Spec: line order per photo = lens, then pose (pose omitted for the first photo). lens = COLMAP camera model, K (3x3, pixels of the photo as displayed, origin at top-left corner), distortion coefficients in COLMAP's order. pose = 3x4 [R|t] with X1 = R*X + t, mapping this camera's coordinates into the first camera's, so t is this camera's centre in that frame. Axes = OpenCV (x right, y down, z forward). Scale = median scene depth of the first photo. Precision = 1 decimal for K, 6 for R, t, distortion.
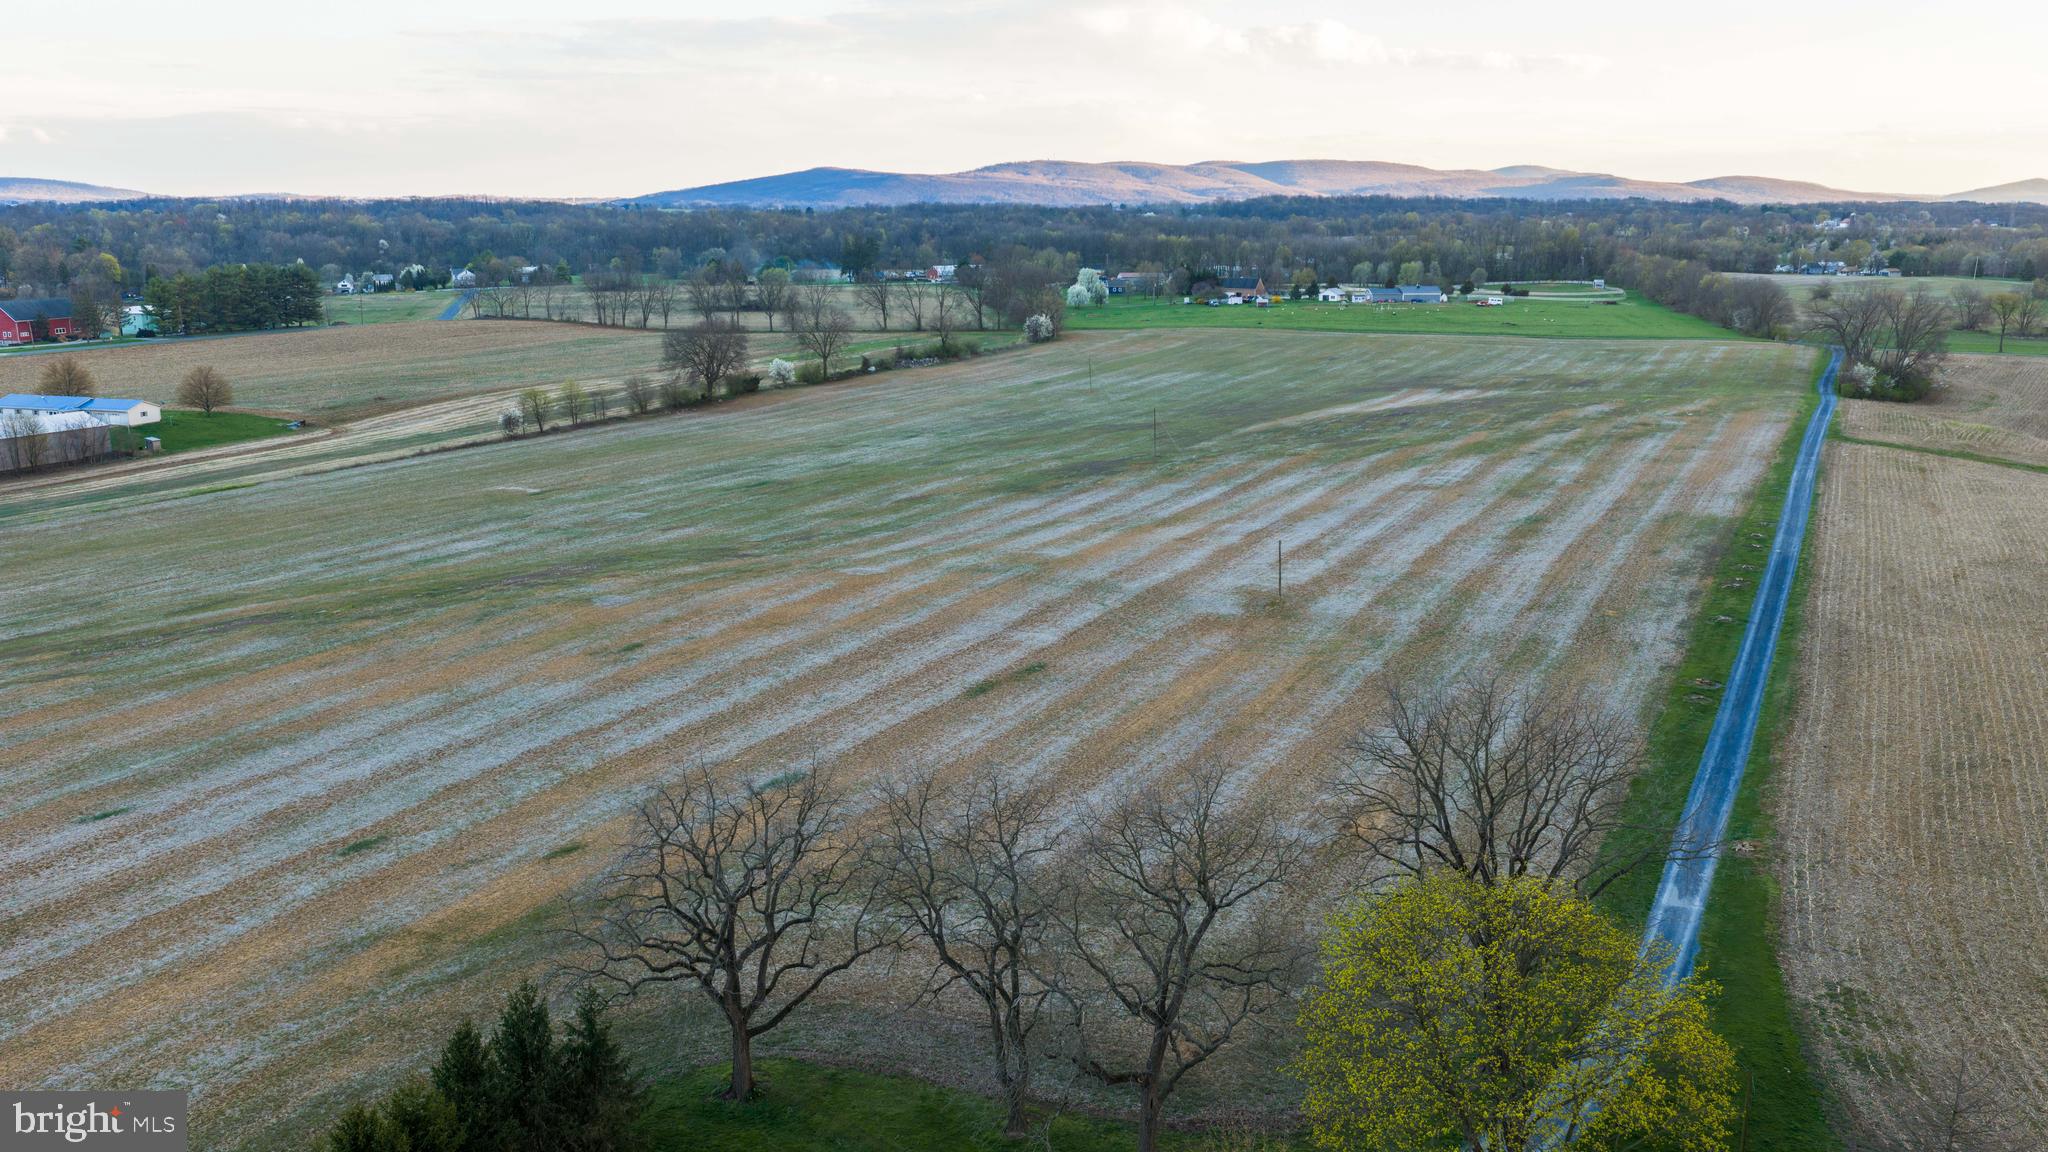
lens RADIAL K [[1704.6, 0, 1022.0], [0, 1704.6, 575.8], [0, 0, 1]] dist [0.025855, -0.059672]
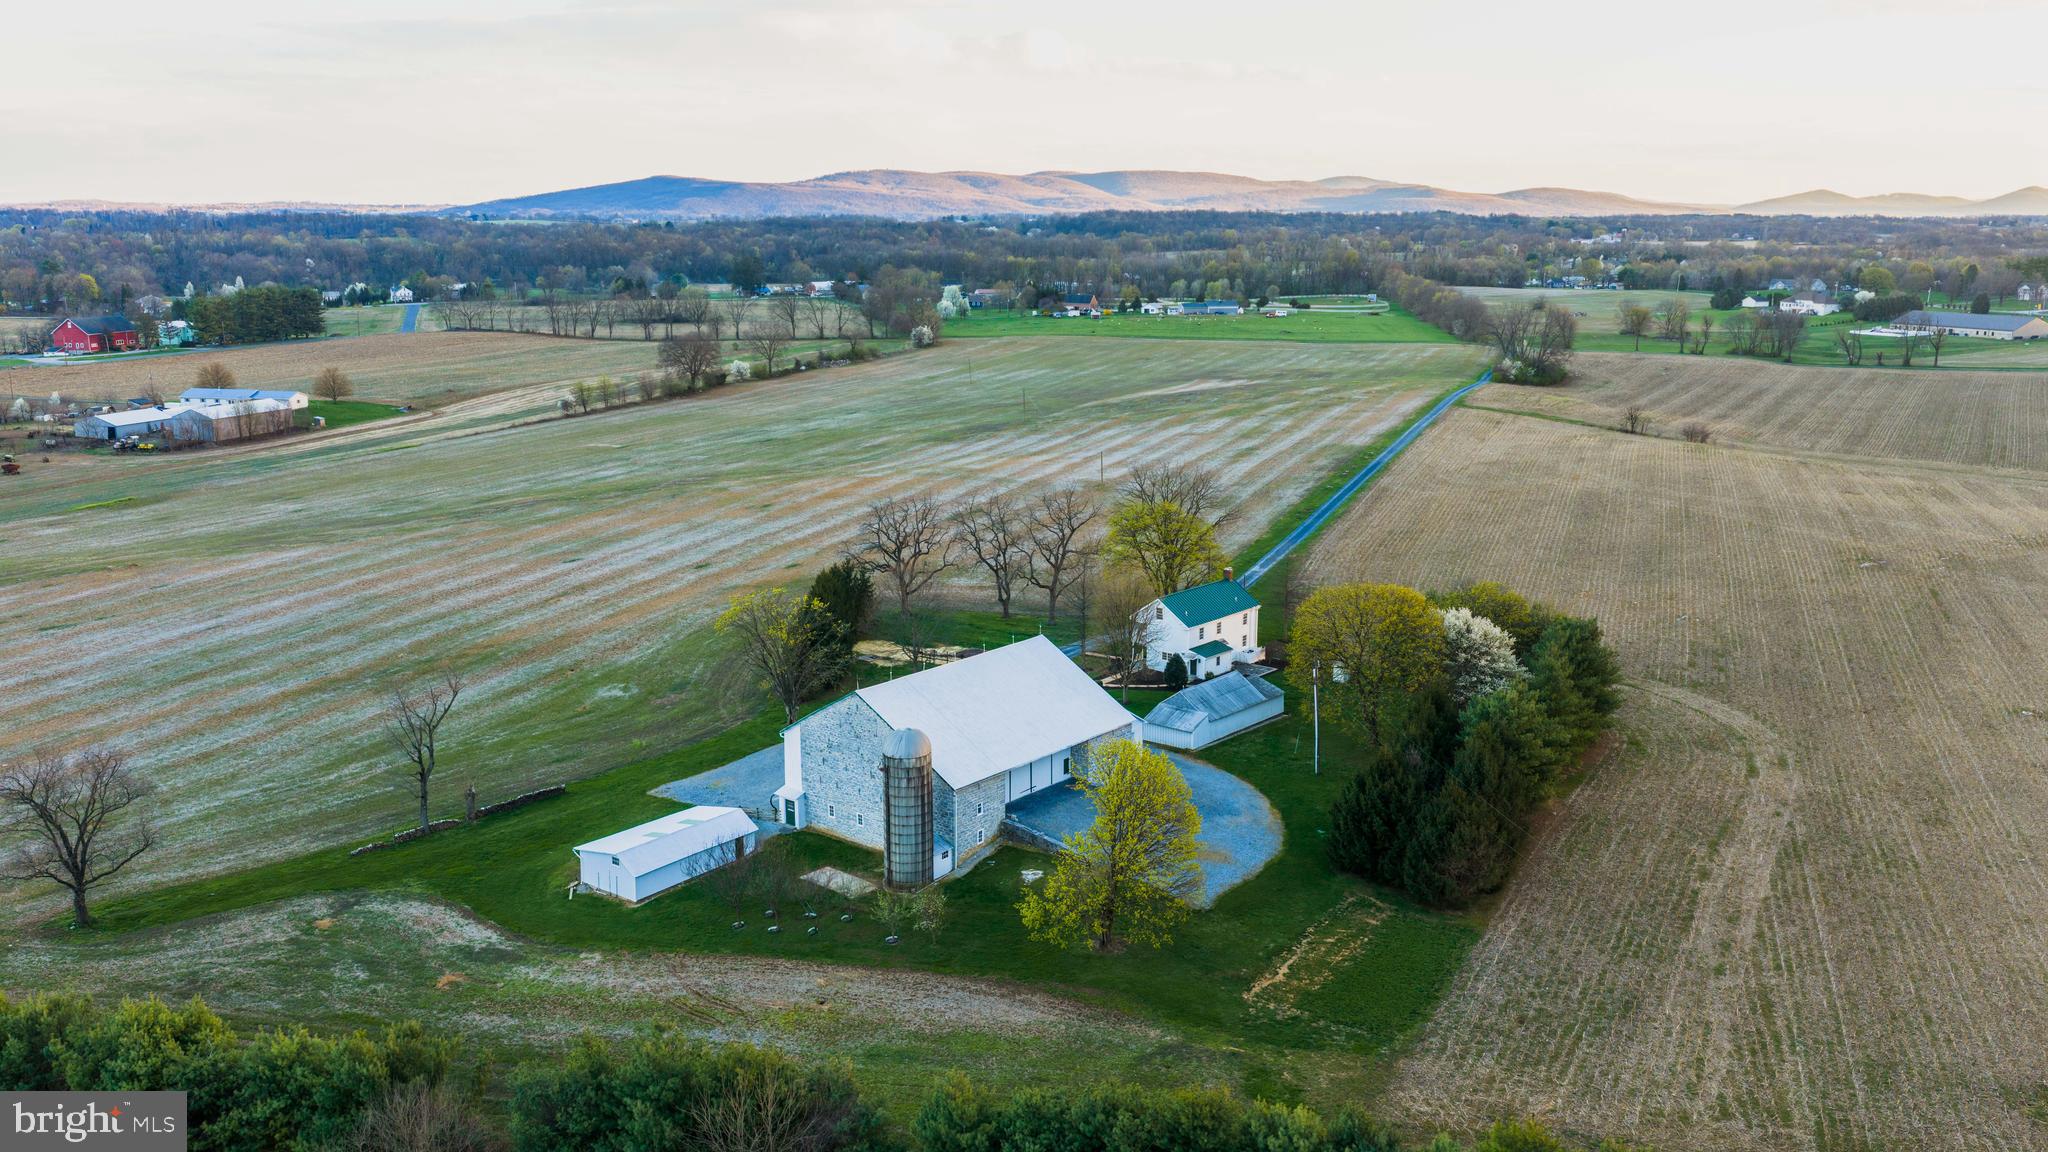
lens RADIAL K [[1704.6, 0, 1021.8], [0, 1704.6, 577.6], [0, 0, 1]] dist [0.025855, -0.059672]
pose [[0.995655, -0.017445, 0.091466, -0.045568], [0.017712, 0.999841, -0.002114, 0.050313], [-0.091414, 0.003725, 0.995806, -0.356124]]
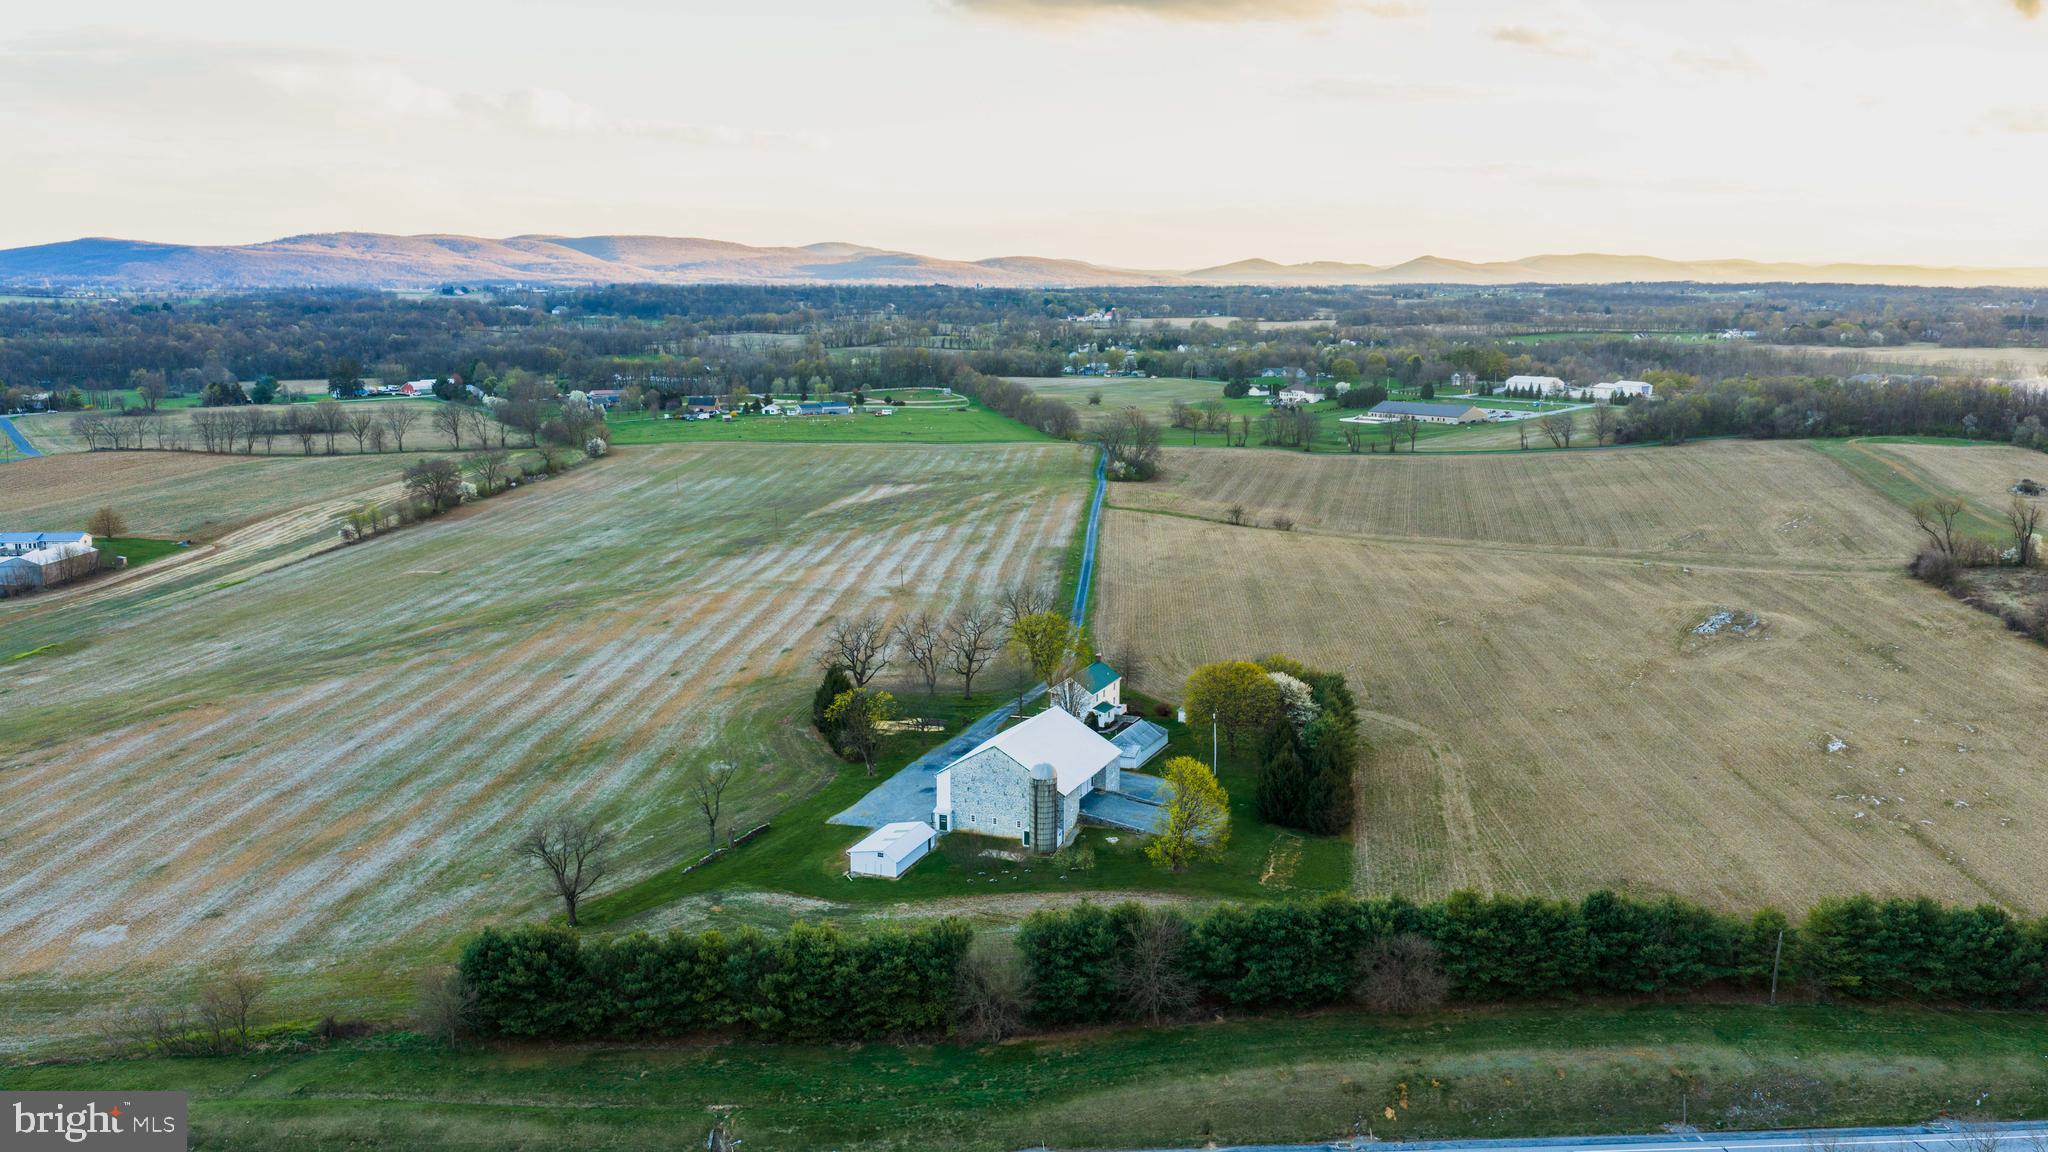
lens RADIAL K [[1704.6, 0, 1027.4], [0, 1704.6, 578.9], [0, 0, 1]] dist [0.025855, -0.059672]
pose [[0.923761, -0.063073, 0.377741, -0.257013], [0.076940, 0.996799, -0.021718, 0.028085], [-0.375162, 0.049125, 0.925657, -0.564695]]
